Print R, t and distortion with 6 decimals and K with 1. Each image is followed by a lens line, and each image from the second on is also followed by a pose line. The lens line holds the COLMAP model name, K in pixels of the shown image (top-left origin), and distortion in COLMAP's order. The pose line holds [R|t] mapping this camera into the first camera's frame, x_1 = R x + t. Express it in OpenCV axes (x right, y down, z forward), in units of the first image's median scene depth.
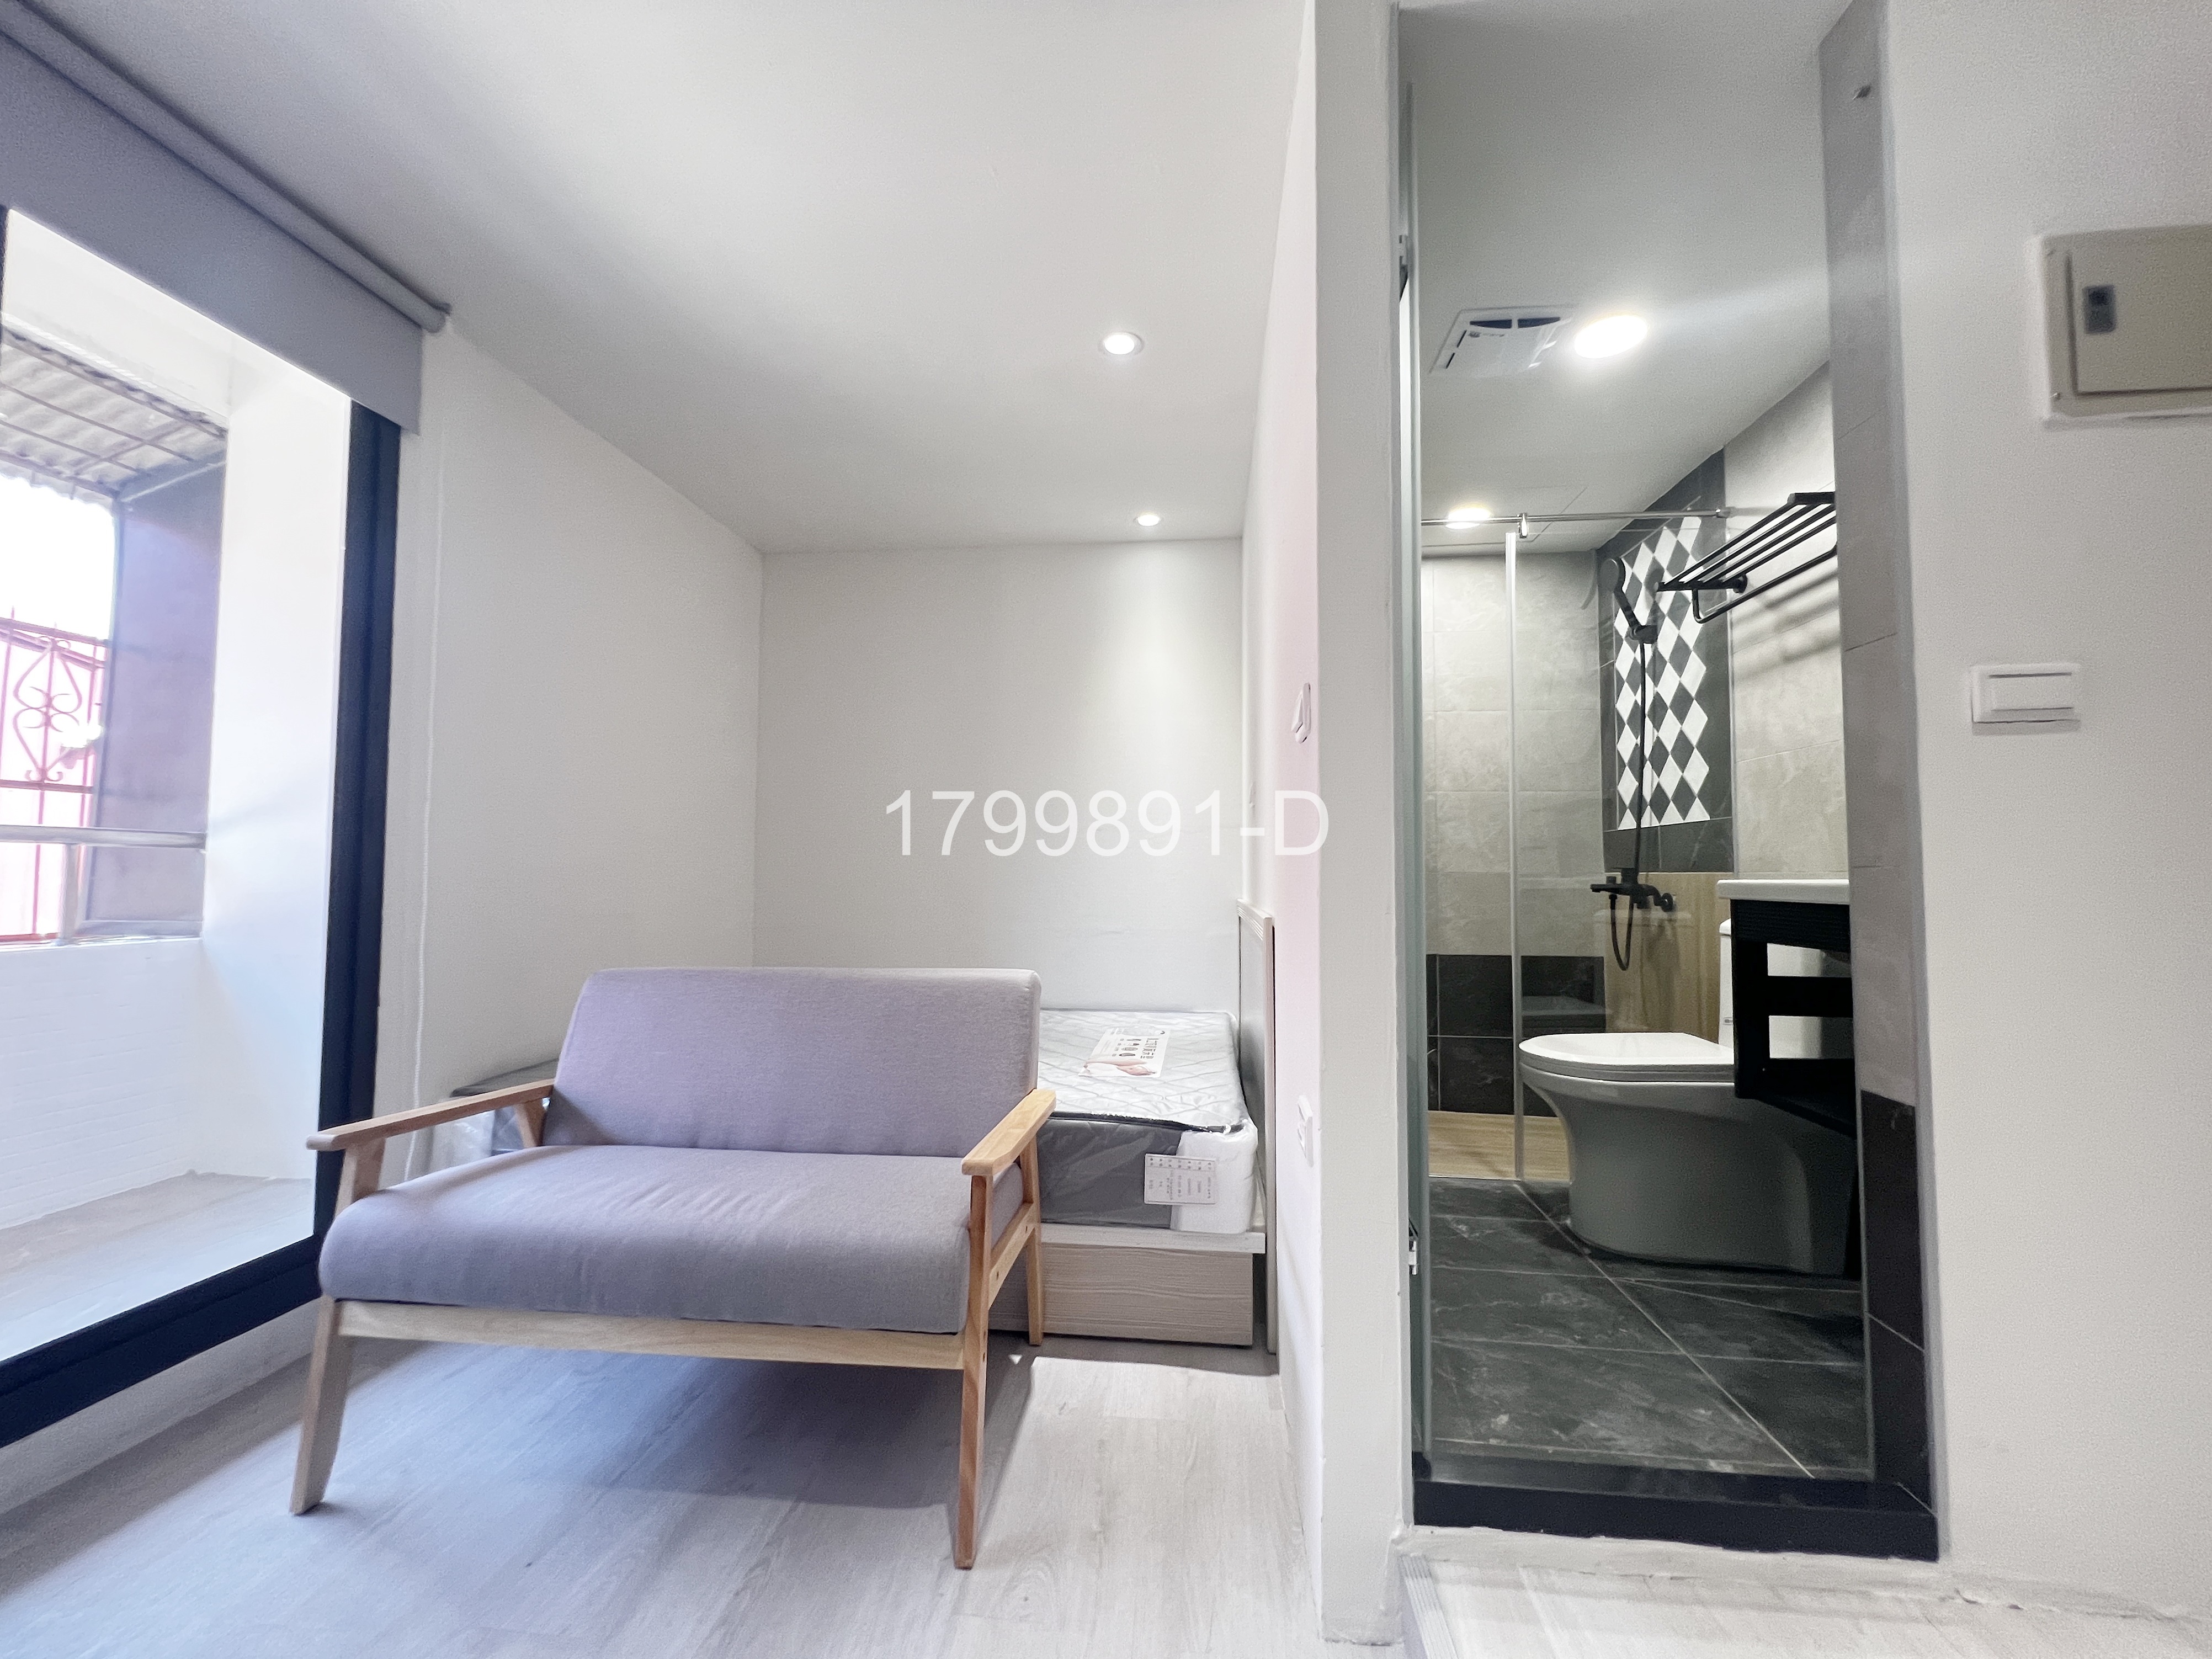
lens RADIAL K [[902.9, 0, 1109.7], [0, 902.9, 841.3], [0, 0, 1]] dist [0.000537, 0.000490]
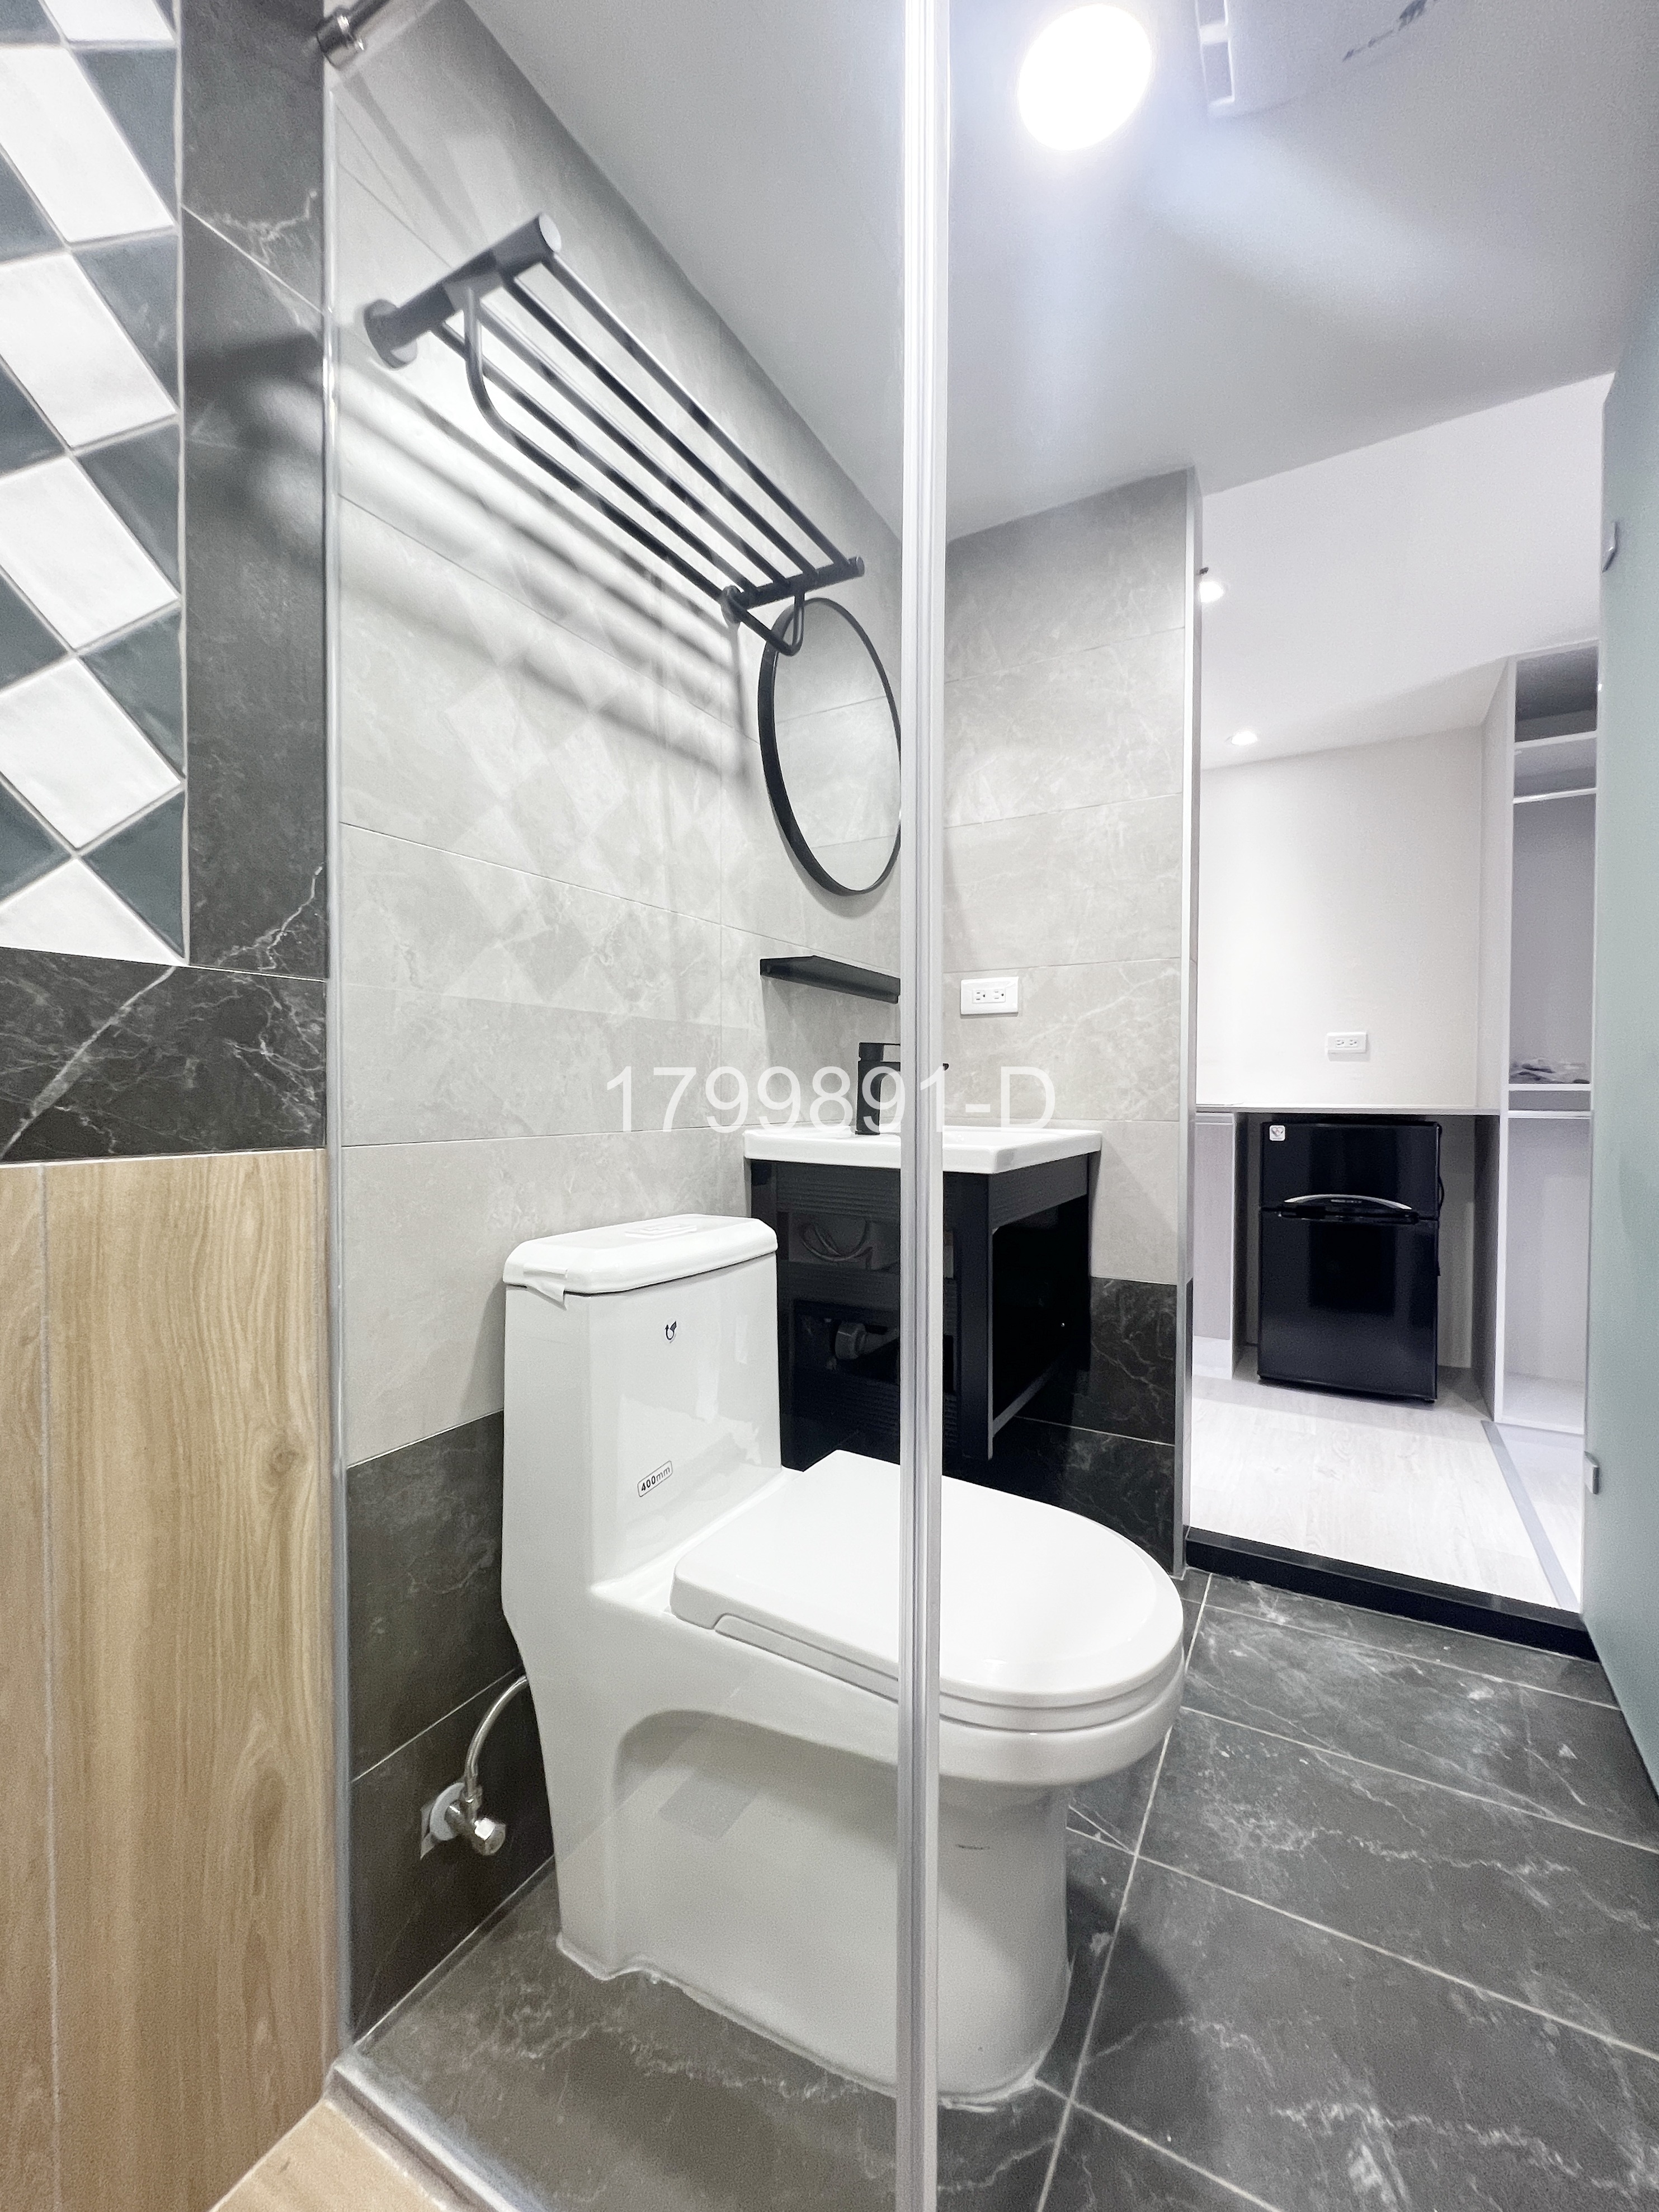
lens RADIAL K [[902.9, 0, 829.5], [0, 902.9, 1106.0], [0, 0, 1]] dist [0.000537, 0.000490]
pose [[-0.913012, -0.015623, 0.407634, 0.478835], [-0.023582, 0.999617, -0.014506, 0.023616], [-0.407251, -0.022856, -0.913030, 1.528225]]
